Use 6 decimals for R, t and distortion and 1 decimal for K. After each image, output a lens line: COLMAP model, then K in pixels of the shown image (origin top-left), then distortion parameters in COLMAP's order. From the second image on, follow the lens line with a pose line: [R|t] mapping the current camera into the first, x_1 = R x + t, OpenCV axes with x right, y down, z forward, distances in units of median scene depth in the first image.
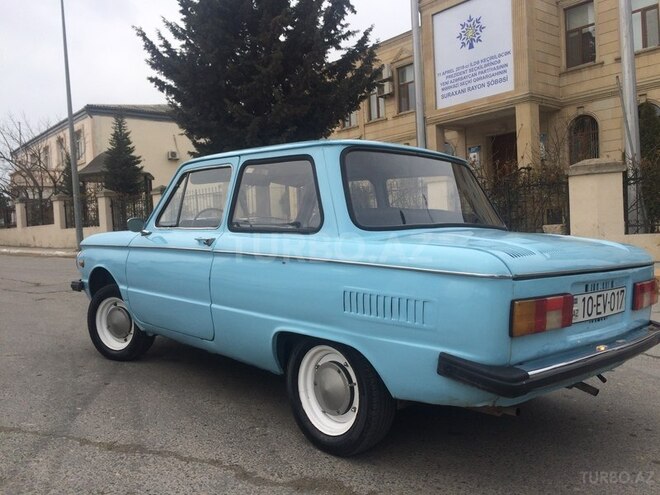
lens RADIAL K [[567.8, 0, 327.7], [0, 567.8, 245.5], [0, 0, 1]] dist [0.084191, -0.124607]
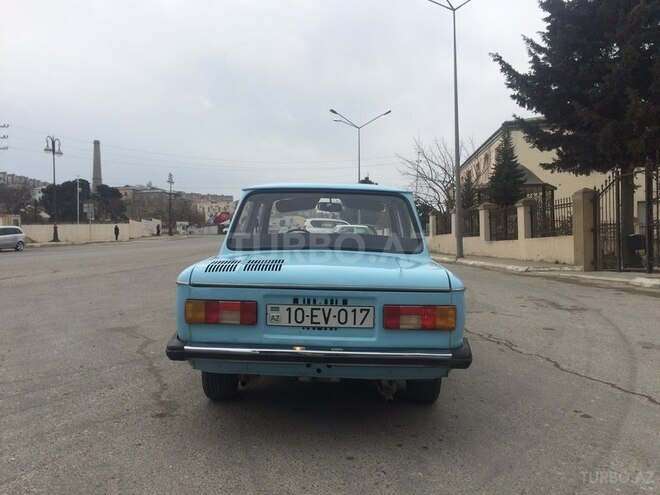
lens RADIAL K [[567.8, 0, 327.7], [0, 567.8, 245.5], [0, 0, 1]] dist [0.084191, -0.124607]
pose [[0.707850, 0.027409, -0.705831, 0.217906], [-0.036924, 0.999317, 0.001777, -0.008561], [0.705397, 0.024804, 0.708378, 0.022700]]
